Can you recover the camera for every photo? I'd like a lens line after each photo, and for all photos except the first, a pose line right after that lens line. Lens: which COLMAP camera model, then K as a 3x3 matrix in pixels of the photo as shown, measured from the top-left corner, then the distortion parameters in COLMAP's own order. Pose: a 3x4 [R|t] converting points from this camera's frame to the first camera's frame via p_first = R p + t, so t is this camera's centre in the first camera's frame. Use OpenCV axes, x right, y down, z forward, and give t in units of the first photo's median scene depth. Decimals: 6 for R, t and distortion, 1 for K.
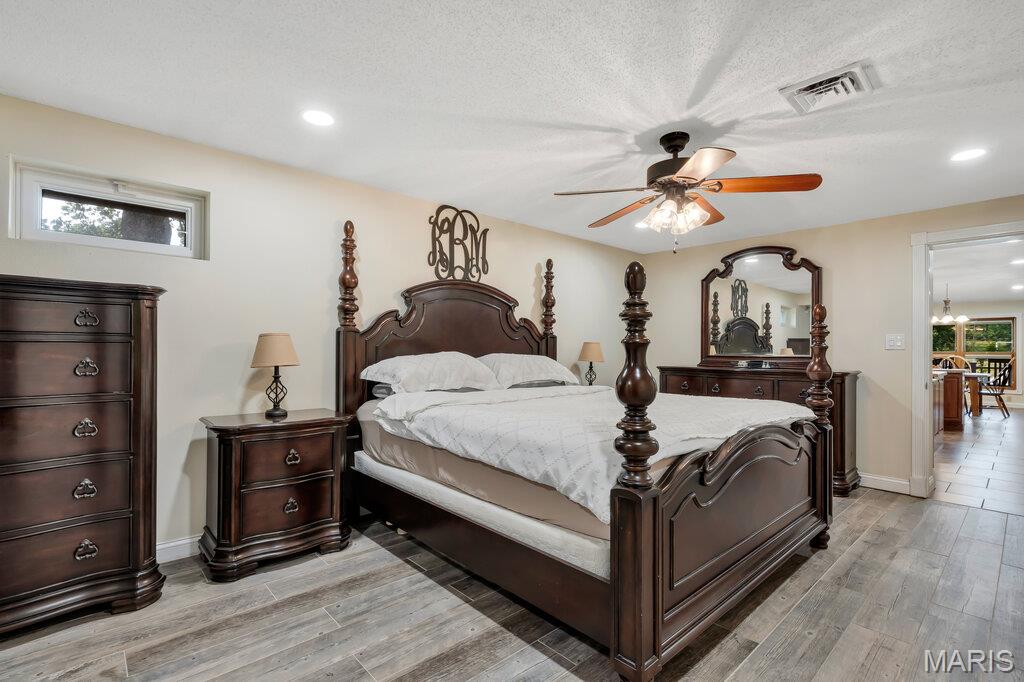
lens RADIAL K [[469.2, 0, 508.9], [0, 469.2, 345.1], [0, 0, 1]] dist [-0.005357, 0.001520]
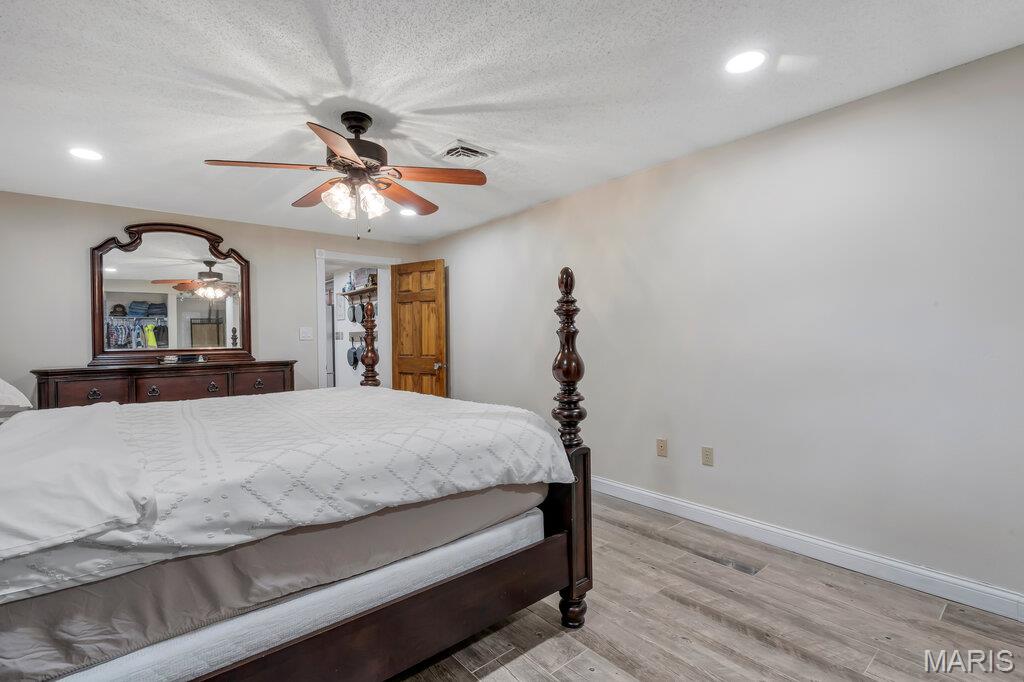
lens RADIAL K [[469.2, 0, 510.1], [0, 469.2, 339.0], [0, 0, 1]] dist [-0.005357, 0.001520]
pose [[0.039927, -0.006321, 0.999183, -0.692685], [0.003614, 0.999974, 0.006181, 0.002364], [-0.999196, 0.003364, 0.039949, 0.767389]]
